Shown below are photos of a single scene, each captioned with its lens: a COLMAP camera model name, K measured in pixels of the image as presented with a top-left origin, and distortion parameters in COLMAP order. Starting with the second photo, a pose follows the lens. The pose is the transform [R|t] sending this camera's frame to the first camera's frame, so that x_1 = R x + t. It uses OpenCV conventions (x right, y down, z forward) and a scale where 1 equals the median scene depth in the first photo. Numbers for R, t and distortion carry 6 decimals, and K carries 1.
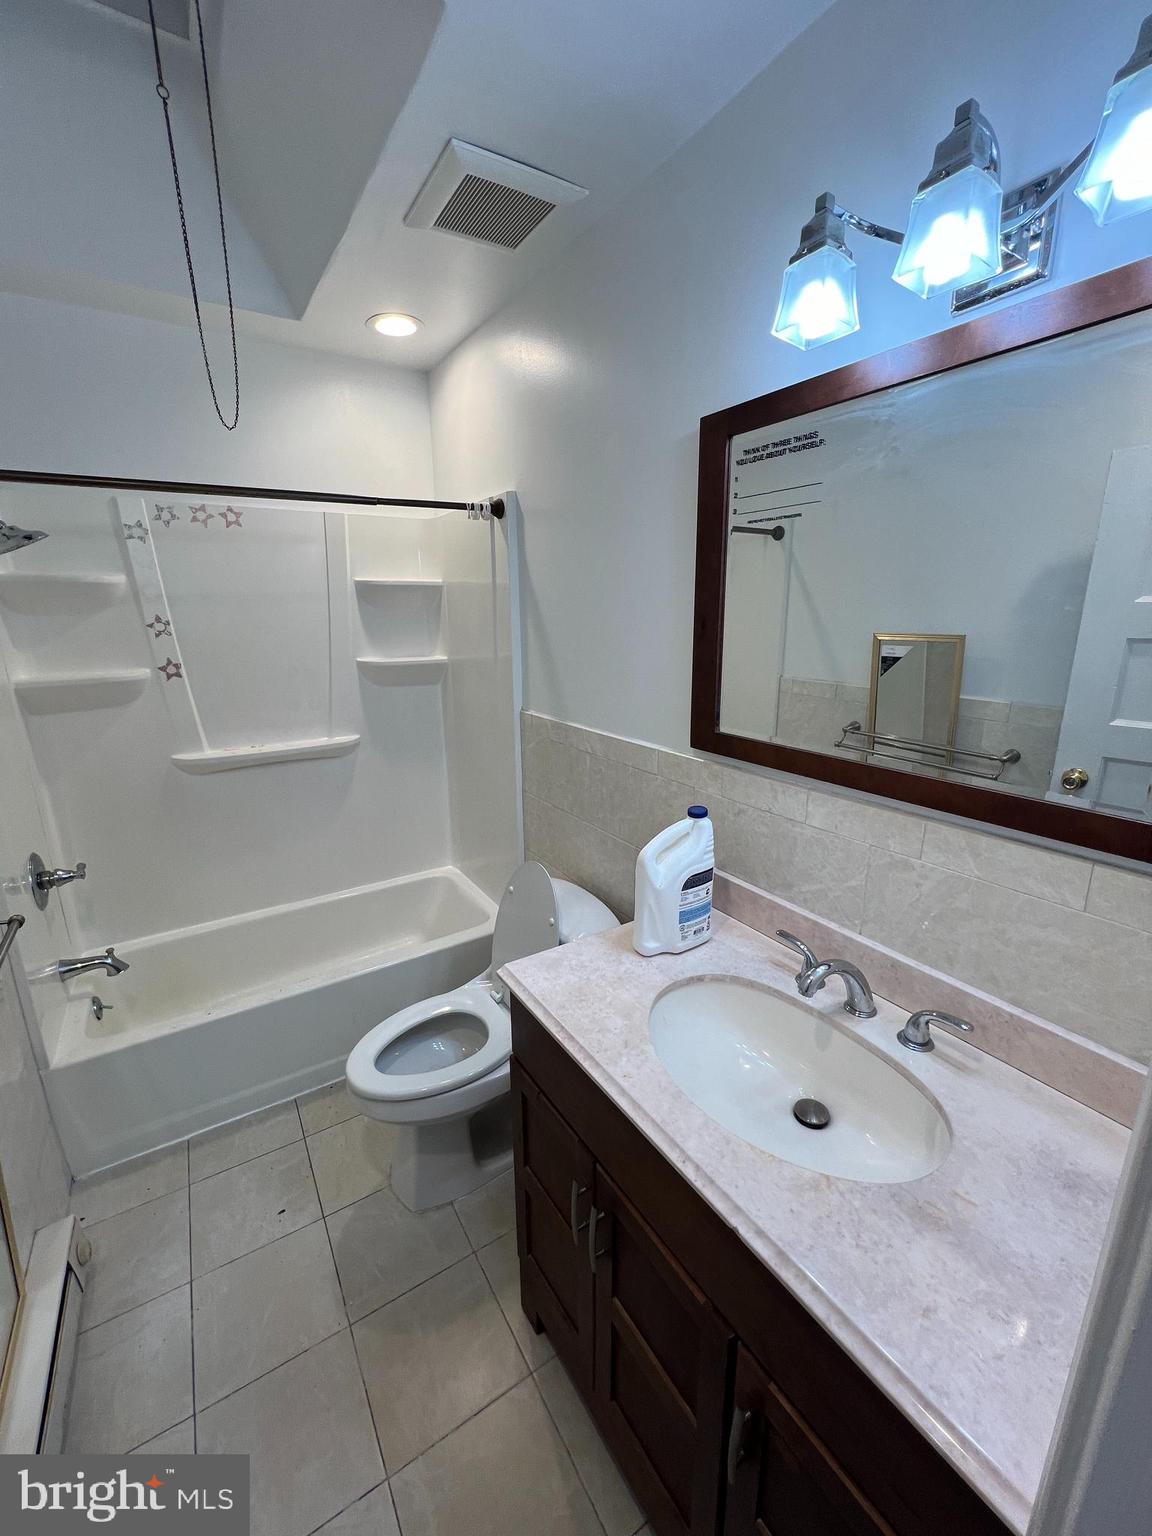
lens RADIAL K [[614.8, 0, 577.0], [0, 614.8, 770.2], [0, 0, 1]] dist [-0.001501, 0.000045]
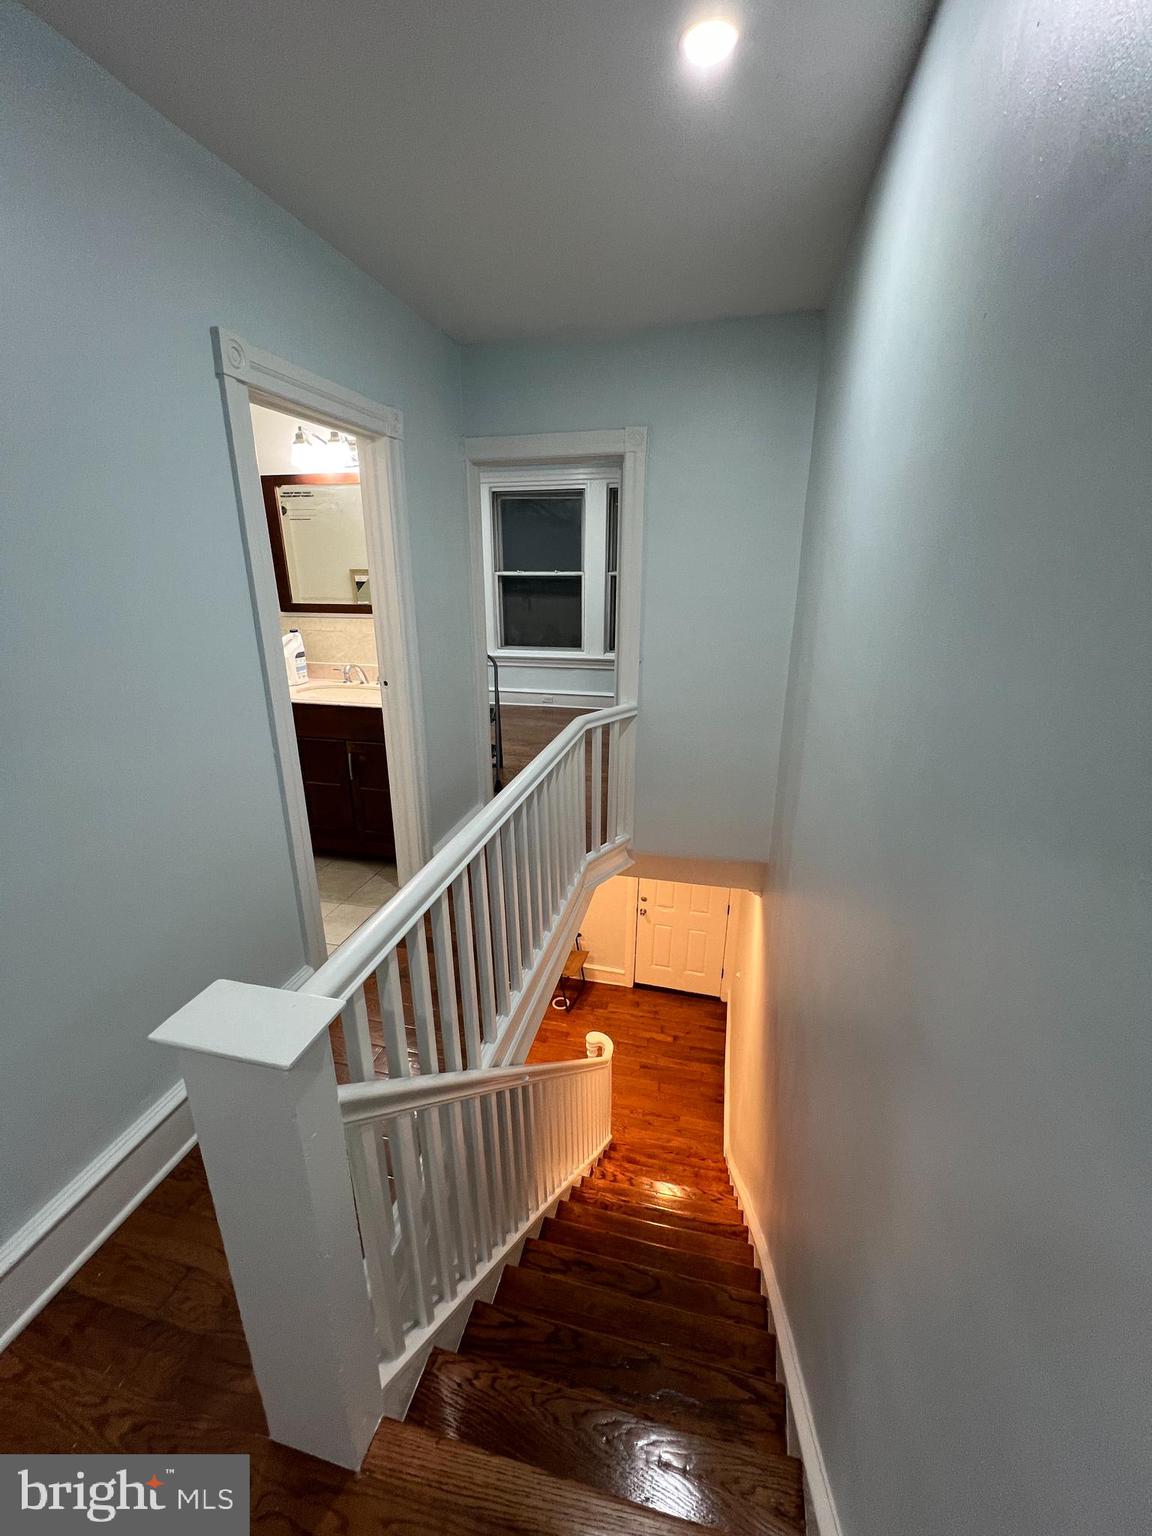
lens RADIAL K [[614.8, 0, 570.9], [0, 614.8, 760.7], [0, 0, 1]] dist [-0.001501, 0.000045]
pose [[0.725021, -0.205382, 0.657391, -0.793919], [0.165268, 0.978494, 0.123432, 0.485835], [-0.668604, 0.019155, 0.743372, -1.755528]]
